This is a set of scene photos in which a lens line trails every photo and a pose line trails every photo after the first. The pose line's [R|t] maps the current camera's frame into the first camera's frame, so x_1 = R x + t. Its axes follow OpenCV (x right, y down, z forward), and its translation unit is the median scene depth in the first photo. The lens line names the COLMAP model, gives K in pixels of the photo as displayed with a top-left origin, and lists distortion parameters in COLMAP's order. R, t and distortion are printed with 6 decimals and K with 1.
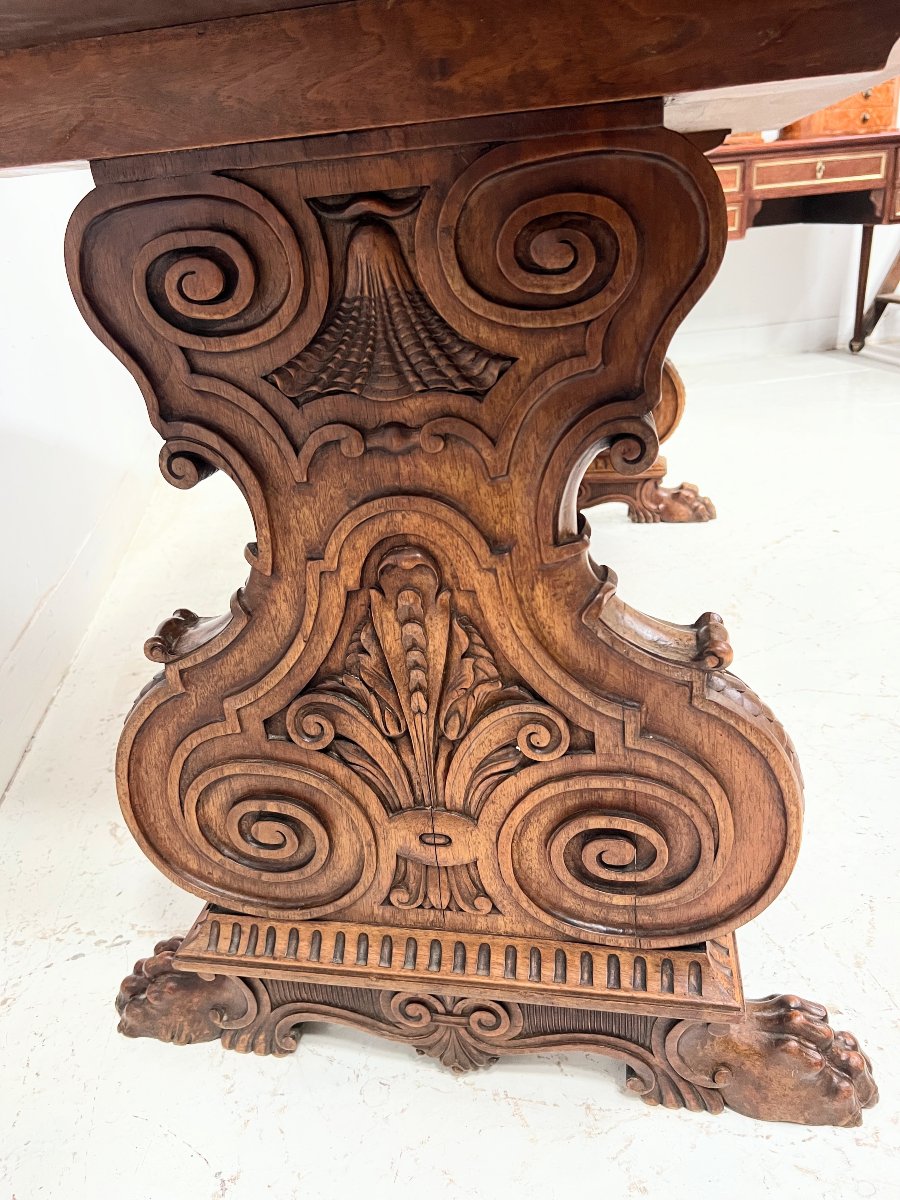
lens RADIAL K [[936.0, 0, 450.0], [0, 936.0, 600.0], [0, 0, 1]] dist [0.095224, -0.211403]
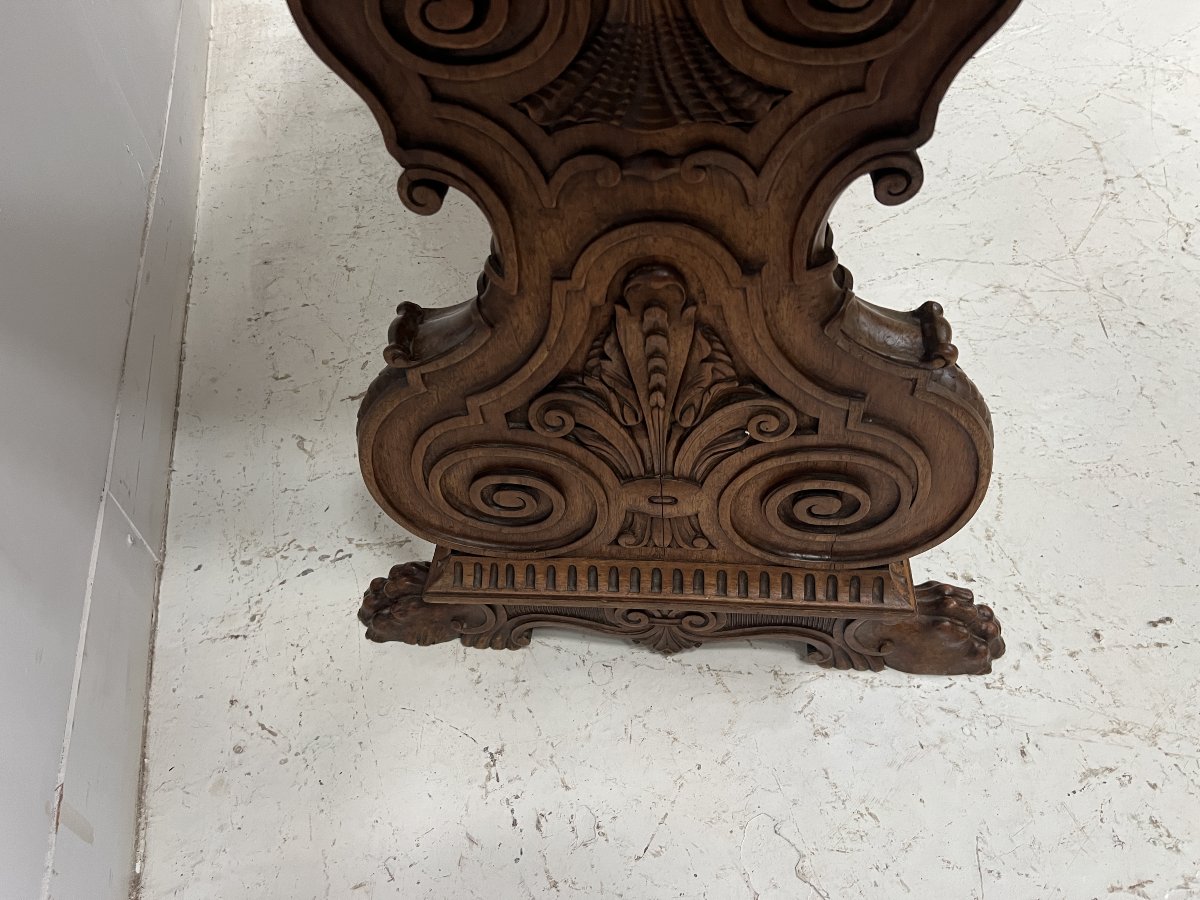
lens RADIAL K [[936.0, 0, 600.0], [0, 936.0, 450.0], [0, 0, 1]] dist [0.095224, -0.211403]
pose [[0.994184, -0.067532, 0.083894, -0.188523], [0.029618, 0.920386, 0.389888, -0.251178], [-0.103545, -0.385136, 0.917033, 0.000419]]
